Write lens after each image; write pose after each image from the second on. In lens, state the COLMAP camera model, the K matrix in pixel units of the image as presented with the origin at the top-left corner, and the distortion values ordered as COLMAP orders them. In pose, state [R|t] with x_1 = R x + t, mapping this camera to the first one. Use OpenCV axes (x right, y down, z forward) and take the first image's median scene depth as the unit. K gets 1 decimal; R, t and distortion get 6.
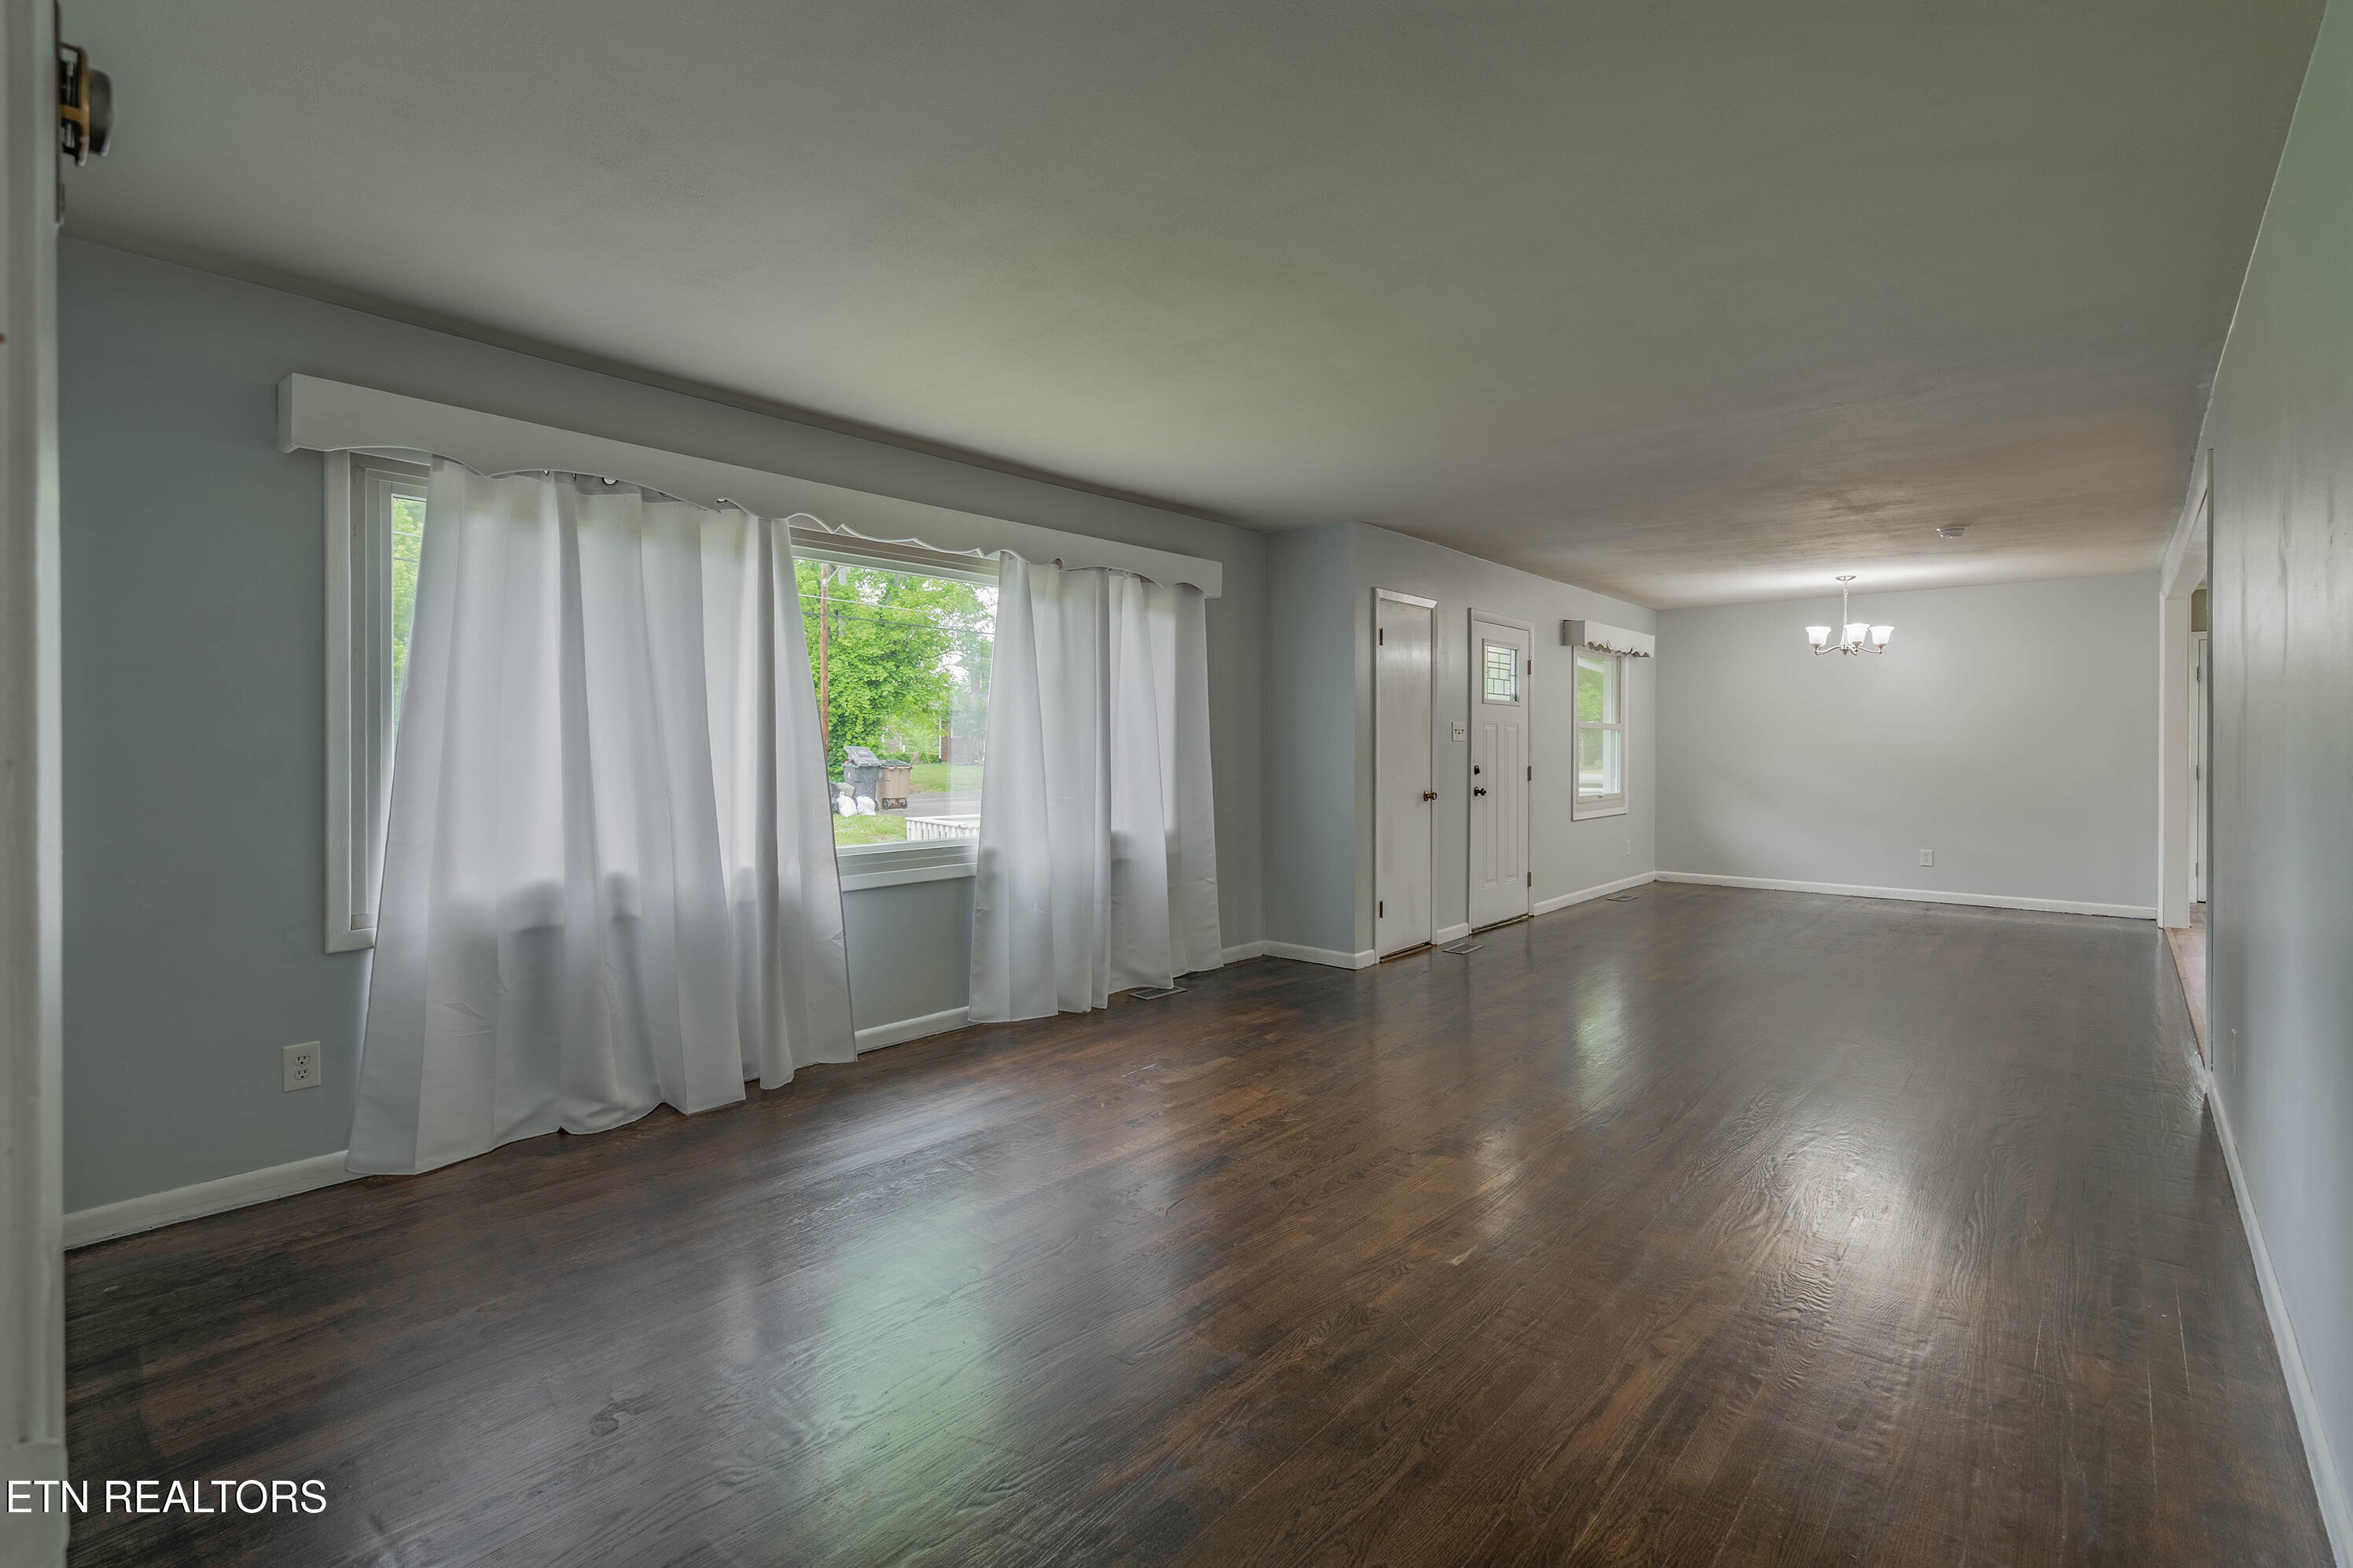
lens RADIAL K [[1051.0, 0, 1182.2], [0, 1051.0, 751.2], [0, 0, 1]] dist [-0.043782, -0.000192]
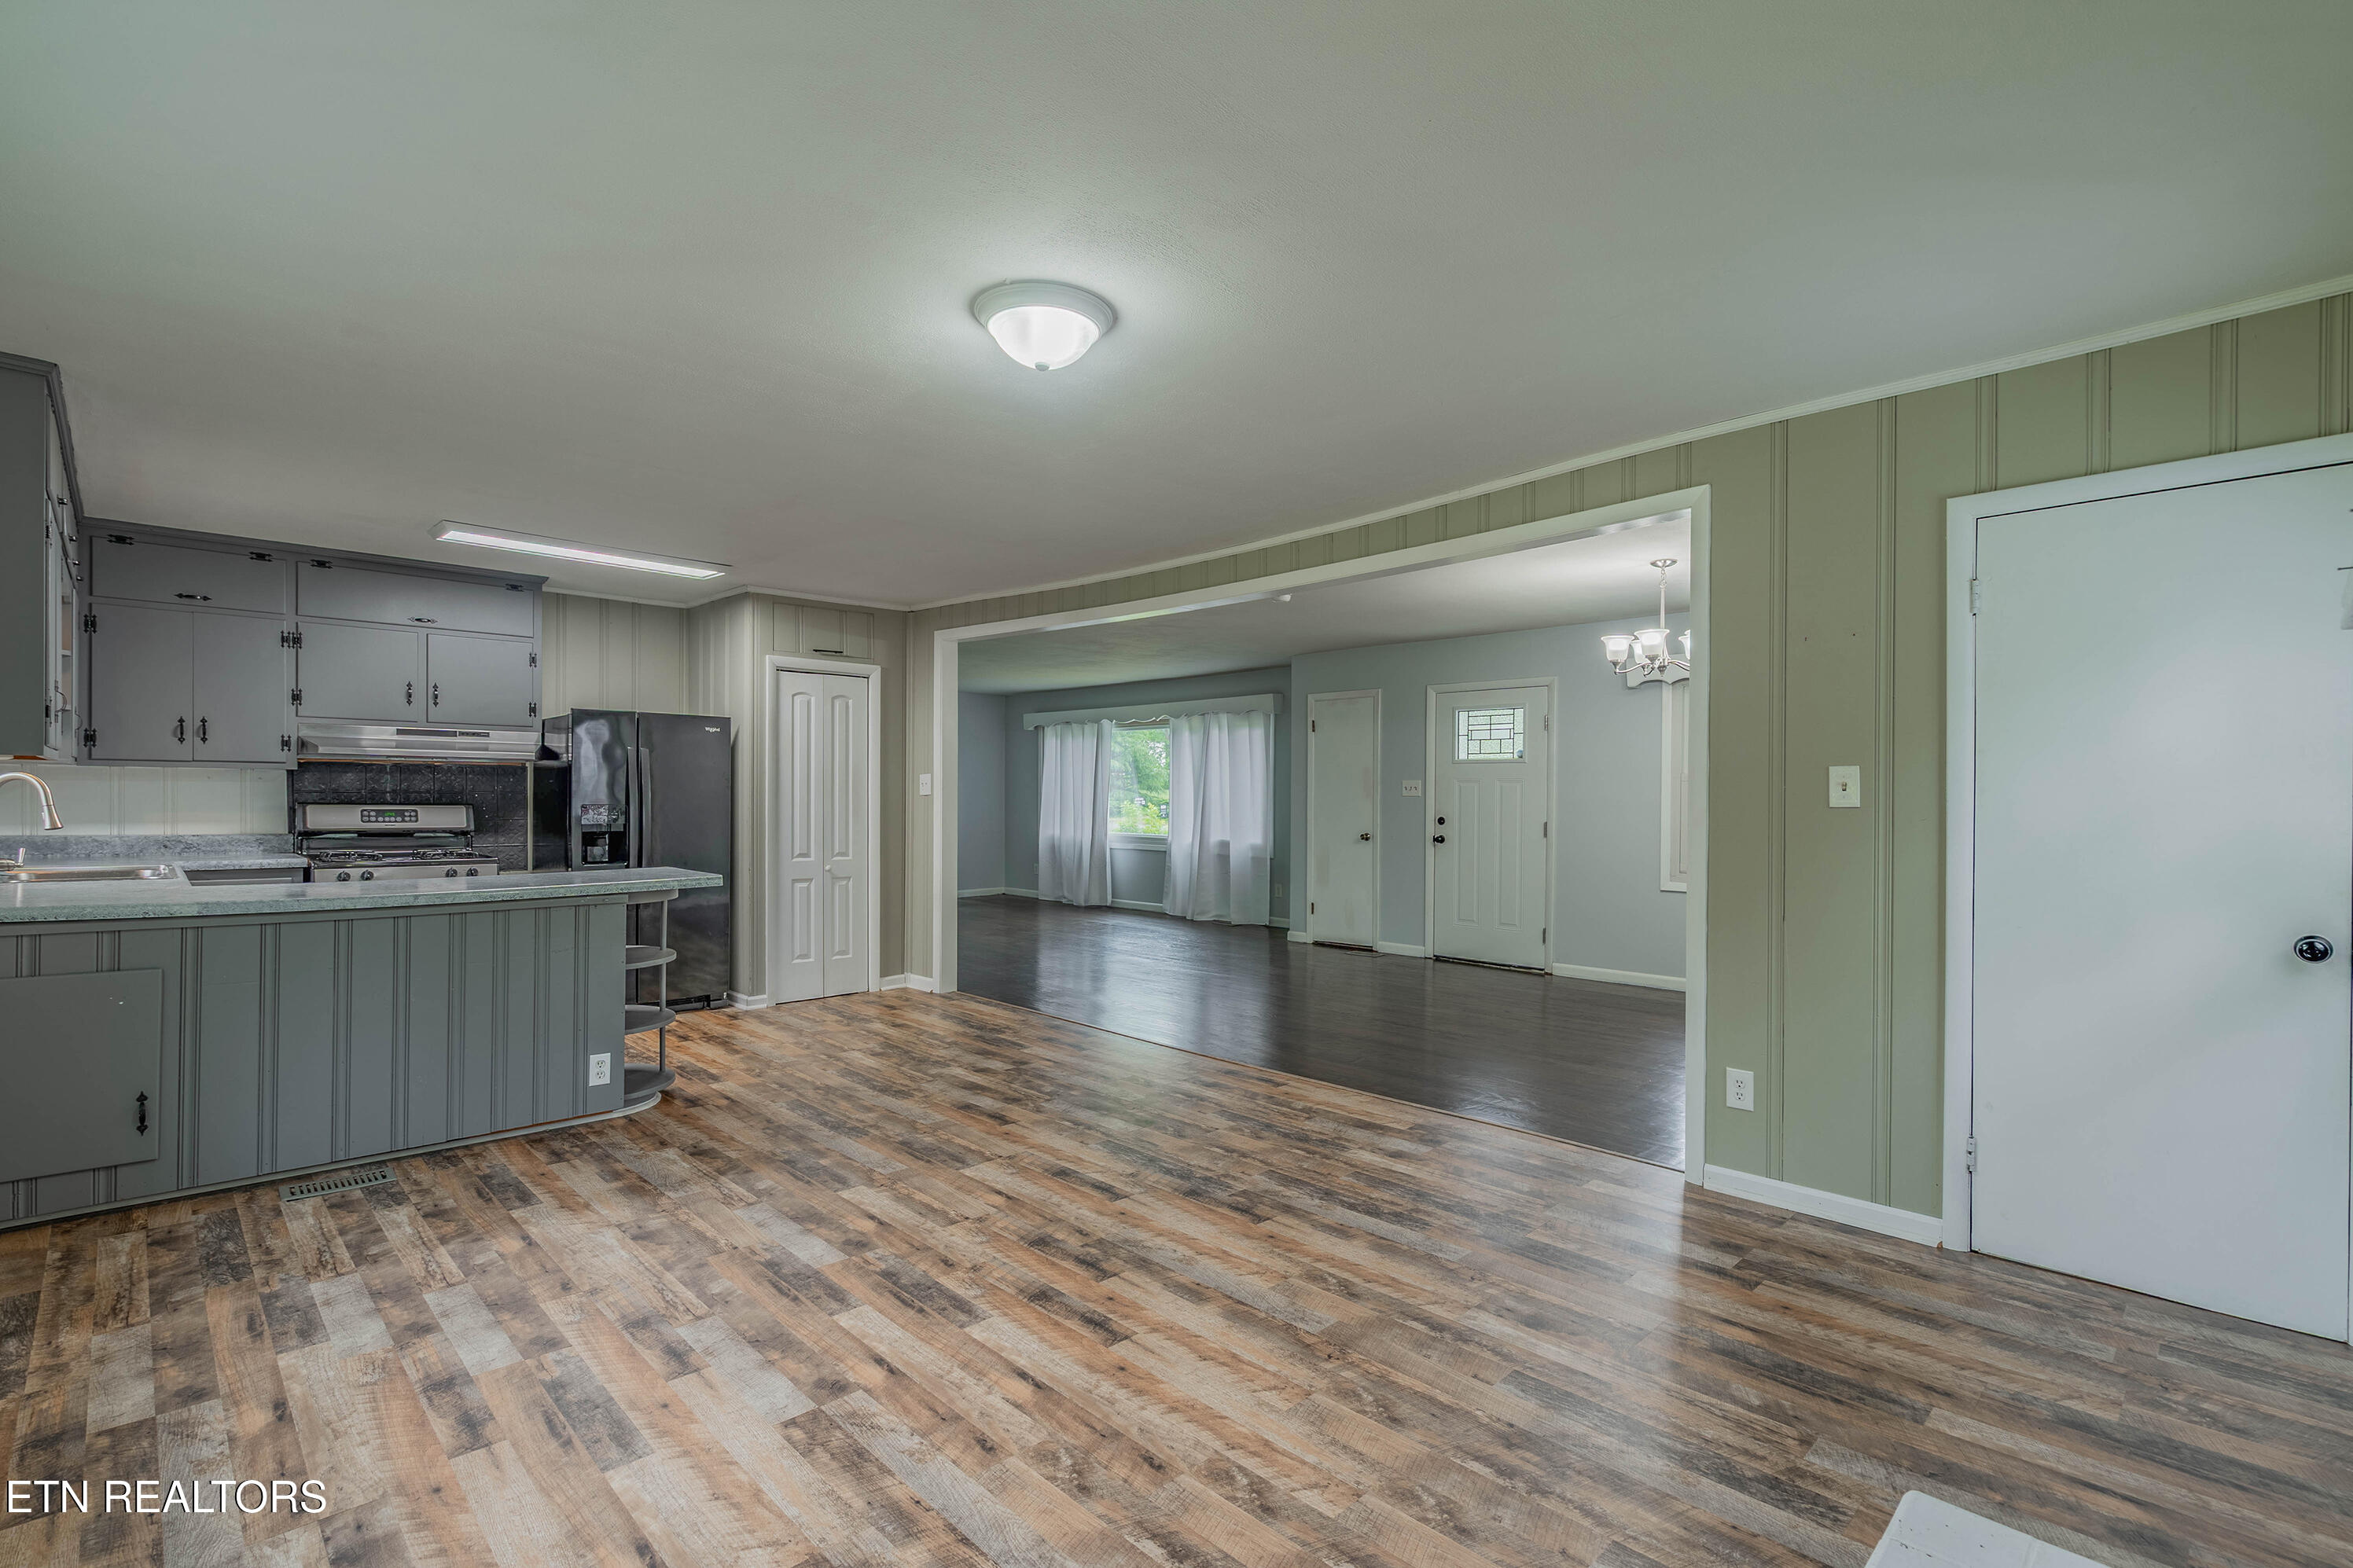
lens RADIAL K [[1080.6, 0, 1184.3], [0, 1080.6, 807.8], [0, 0, 1]] dist [-0.001136, 0.000153]
pose [[-0.066705, 0.002864, -0.997769, 1.744058], [-0.019277, 0.999806, 0.004159, 0.004901], [0.997587, 0.019512, -0.066636, 0.916590]]
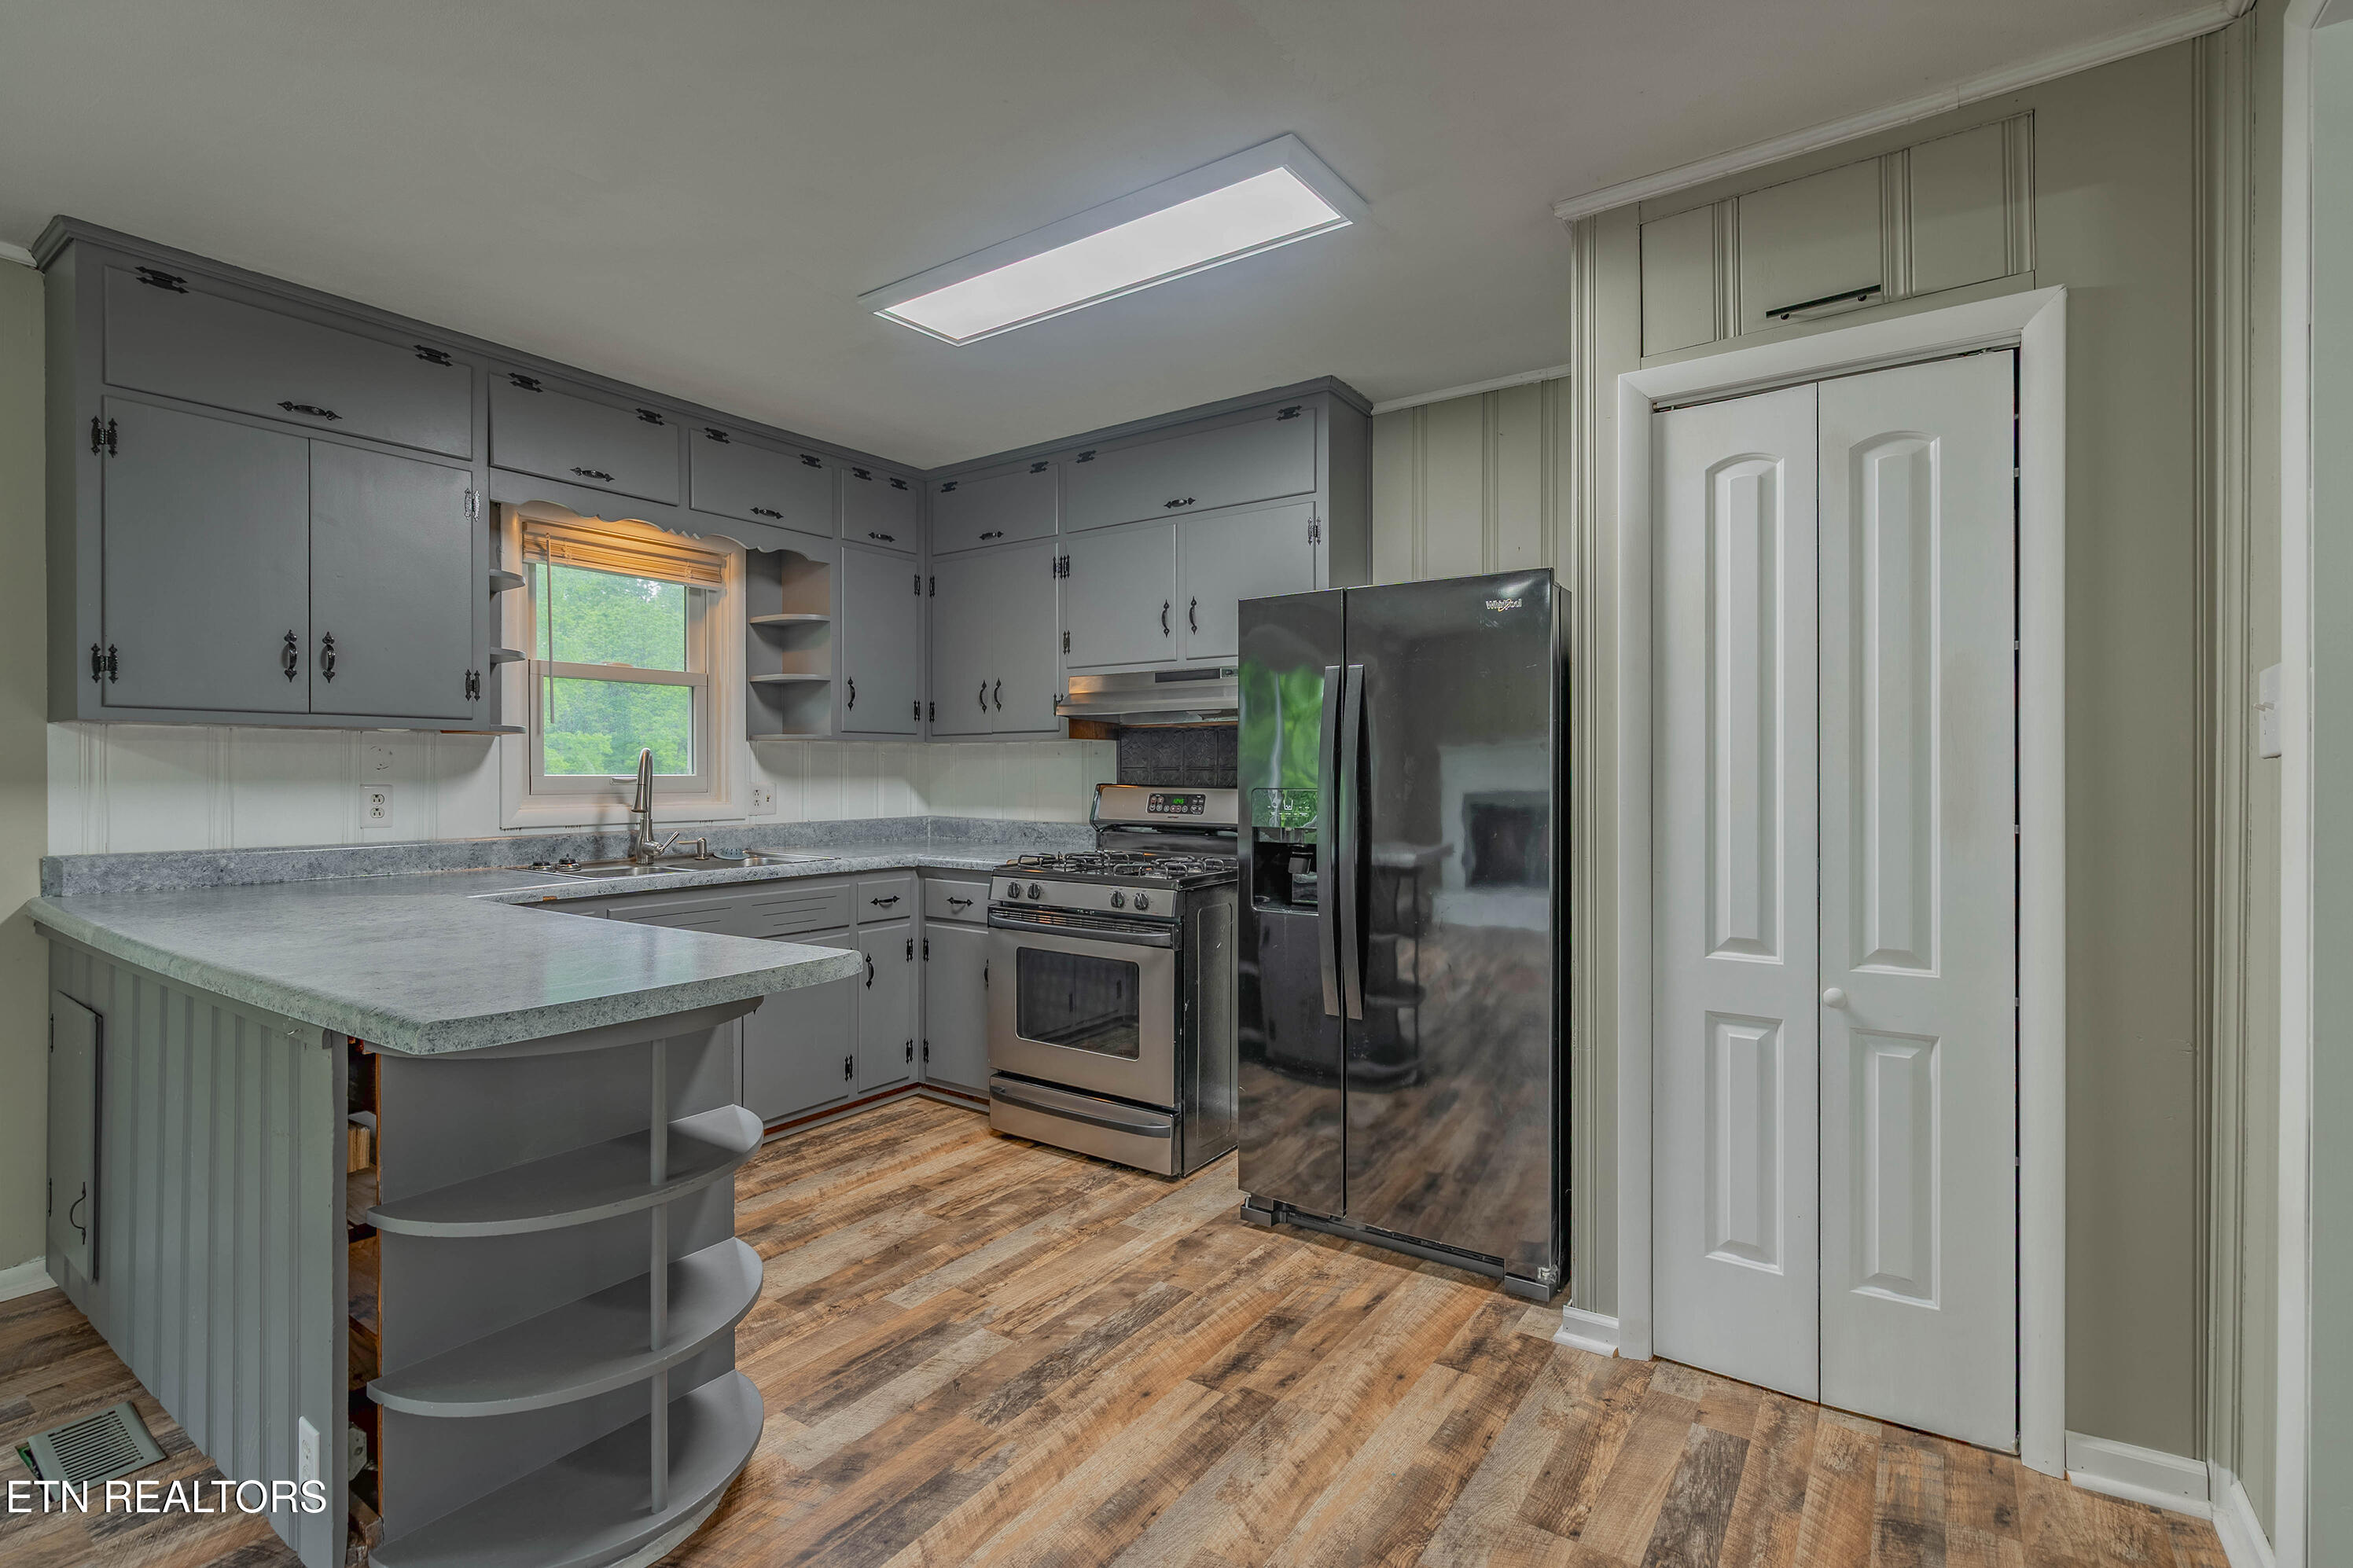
lens RADIAL K [[1071.2, 0, 1188.0], [0, 1071.2, 783.9], [0, 0, 1]] dist [-0.005393, 0.000542]
pose [[-0.991850, -0.005783, -0.127282, 0.910899], [-0.008094, 0.999811, 0.017651, 0.006187], [0.127156, 0.018537, -0.991709, 0.791483]]
